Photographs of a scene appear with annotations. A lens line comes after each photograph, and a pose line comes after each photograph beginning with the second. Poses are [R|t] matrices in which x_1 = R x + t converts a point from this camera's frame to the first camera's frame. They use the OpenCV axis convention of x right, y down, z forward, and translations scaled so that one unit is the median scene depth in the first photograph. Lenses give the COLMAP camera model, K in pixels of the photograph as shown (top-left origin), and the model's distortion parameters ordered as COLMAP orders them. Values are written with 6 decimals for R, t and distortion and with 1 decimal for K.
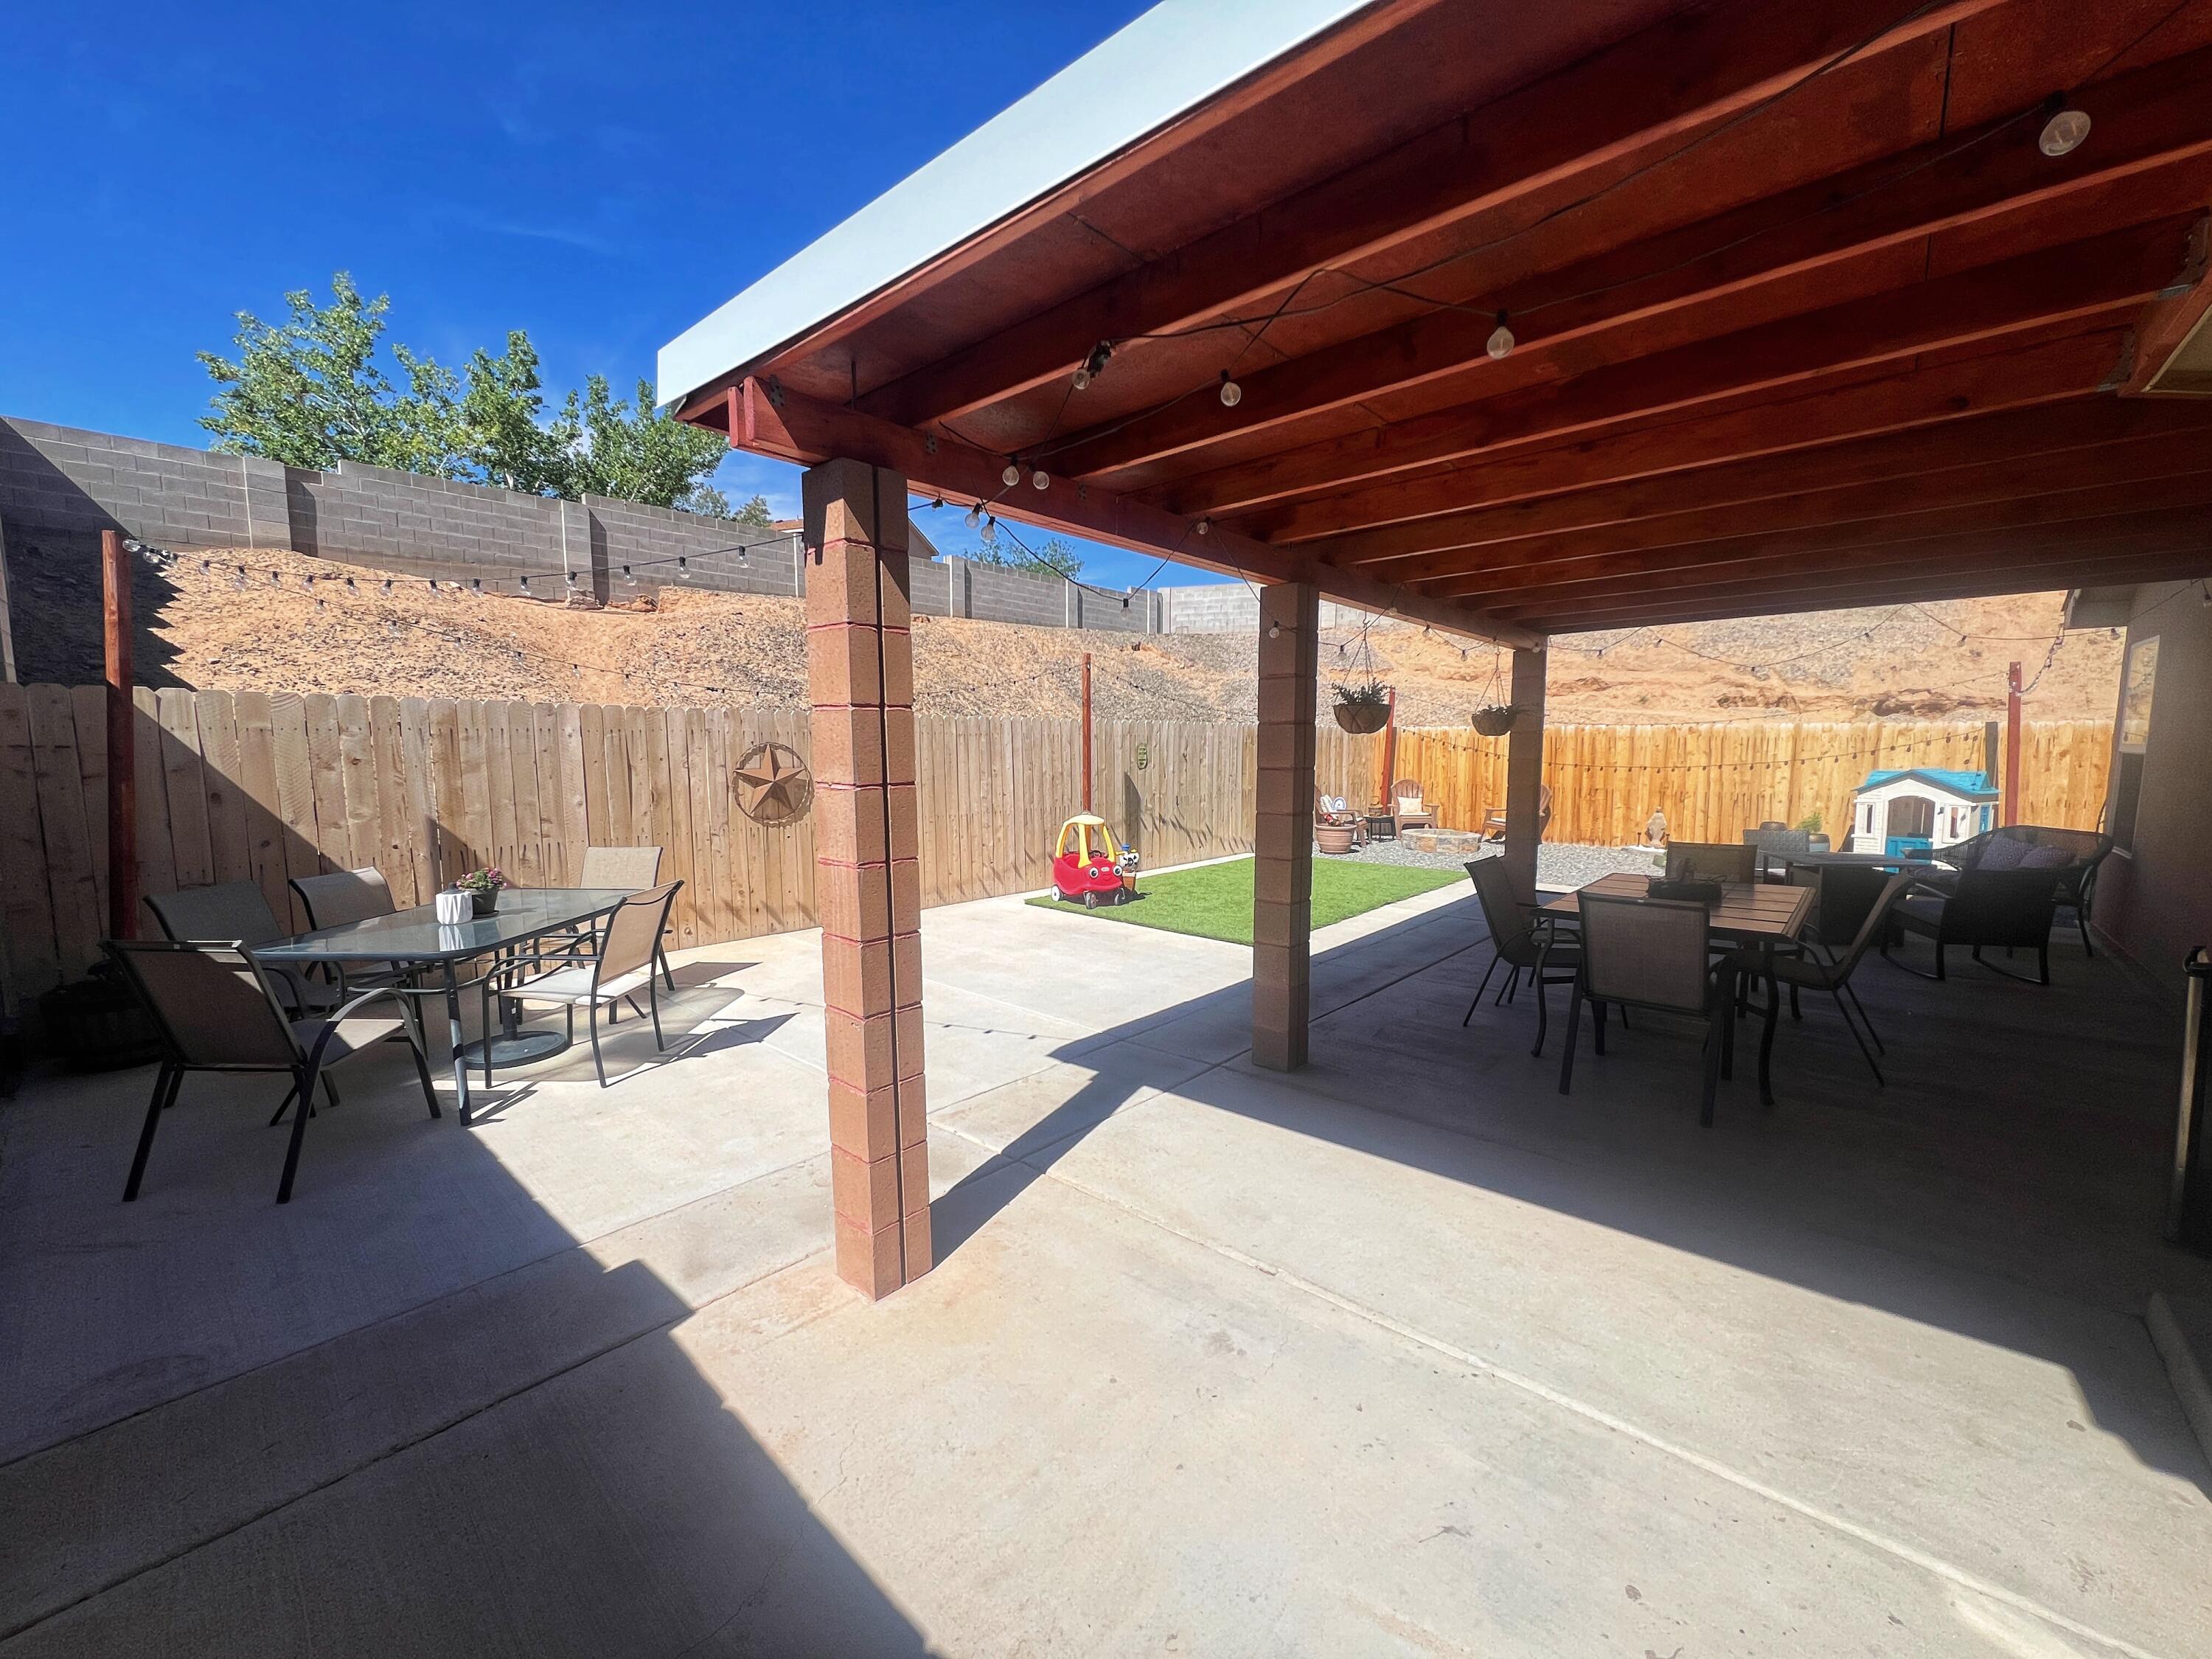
lens RADIAL K [[877.2, 0, 1104.6], [0, 877.2, 835.4], [0, 0, 1]] dist [-0.002168, 0.000474]
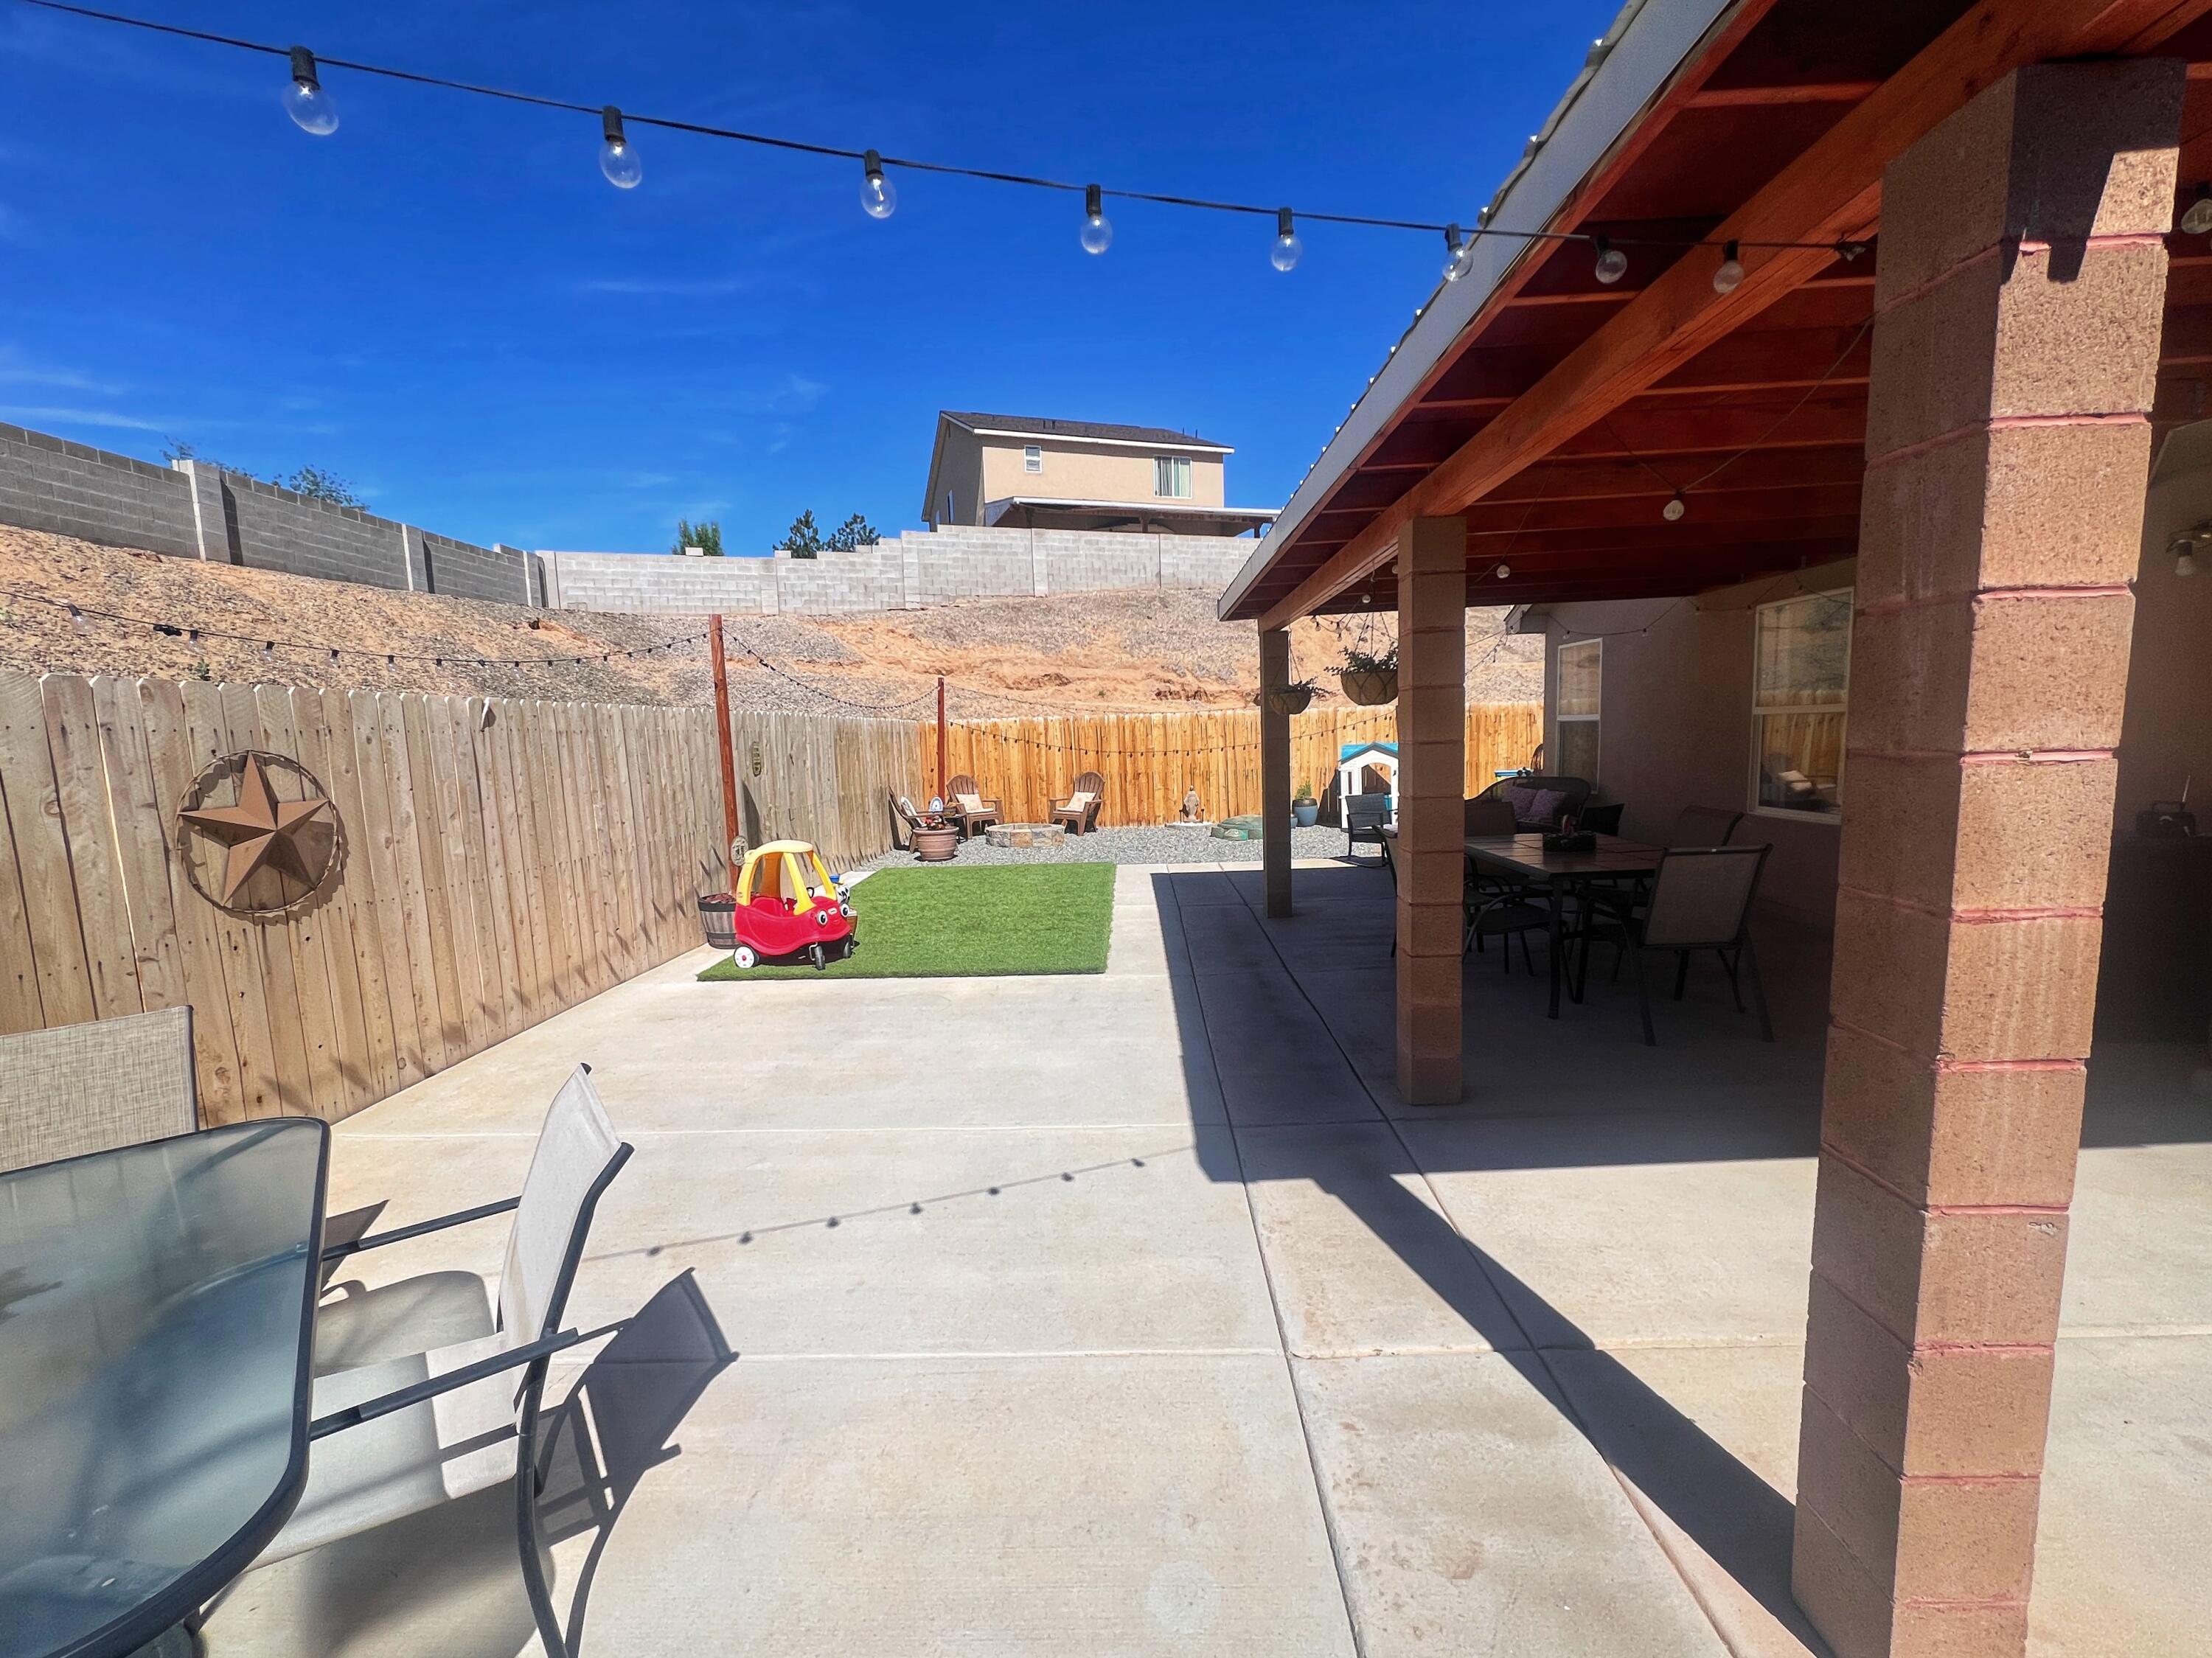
lens RADIAL K [[907.8, 0, 1104.7], [0, 907.8, 835.8], [0, 0, 1]] dist [0.003250, -0.003670]
pose [[0.765615, -0.097268, 0.635903, -0.258827], [0.101258, 0.994402, 0.030191, -0.020185], [-0.635280, 0.041276, 0.771178, 0.238057]]
